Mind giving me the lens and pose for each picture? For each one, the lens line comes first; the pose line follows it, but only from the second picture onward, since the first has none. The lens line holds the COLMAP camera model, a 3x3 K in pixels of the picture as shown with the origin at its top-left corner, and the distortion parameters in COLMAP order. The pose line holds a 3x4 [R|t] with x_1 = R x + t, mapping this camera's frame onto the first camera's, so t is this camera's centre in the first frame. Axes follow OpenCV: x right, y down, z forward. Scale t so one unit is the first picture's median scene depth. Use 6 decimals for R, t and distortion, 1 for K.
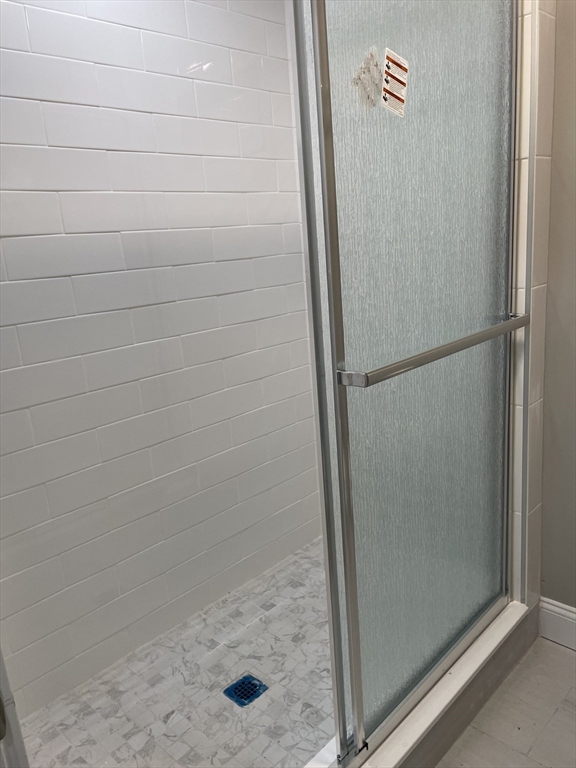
lens RADIAL K [[583.4, 0, 288.2], [0, 583.4, 383.8], [0, 0, 1]] dist [0.000381, -0.001967]
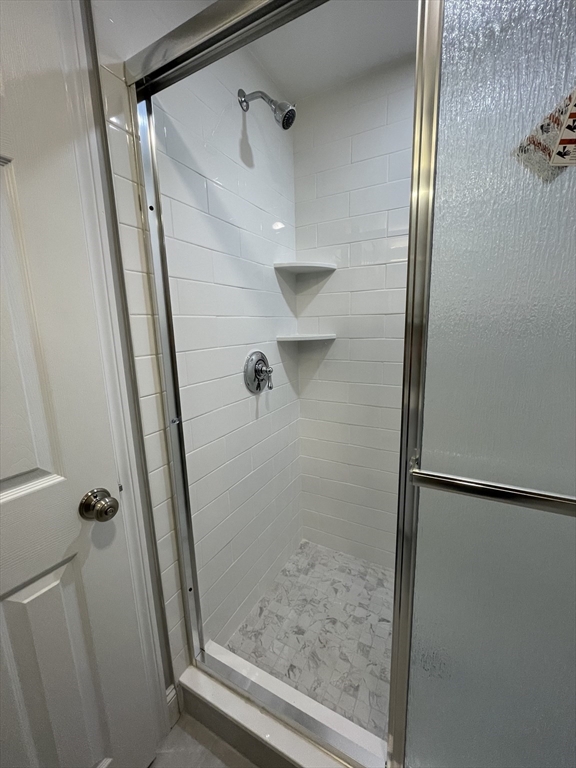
lens RADIAL K [[308.6, 0, 289.5], [0, 308.6, 384.4], [0, 0, 1]] dist [-0.001889, -0.000545]
pose [[0.287590, 0.241858, -0.926713, 0.347837], [-0.228170, 0.957032, 0.178962, -0.132052], [0.930178, 0.159980, 0.330418, 0.401849]]
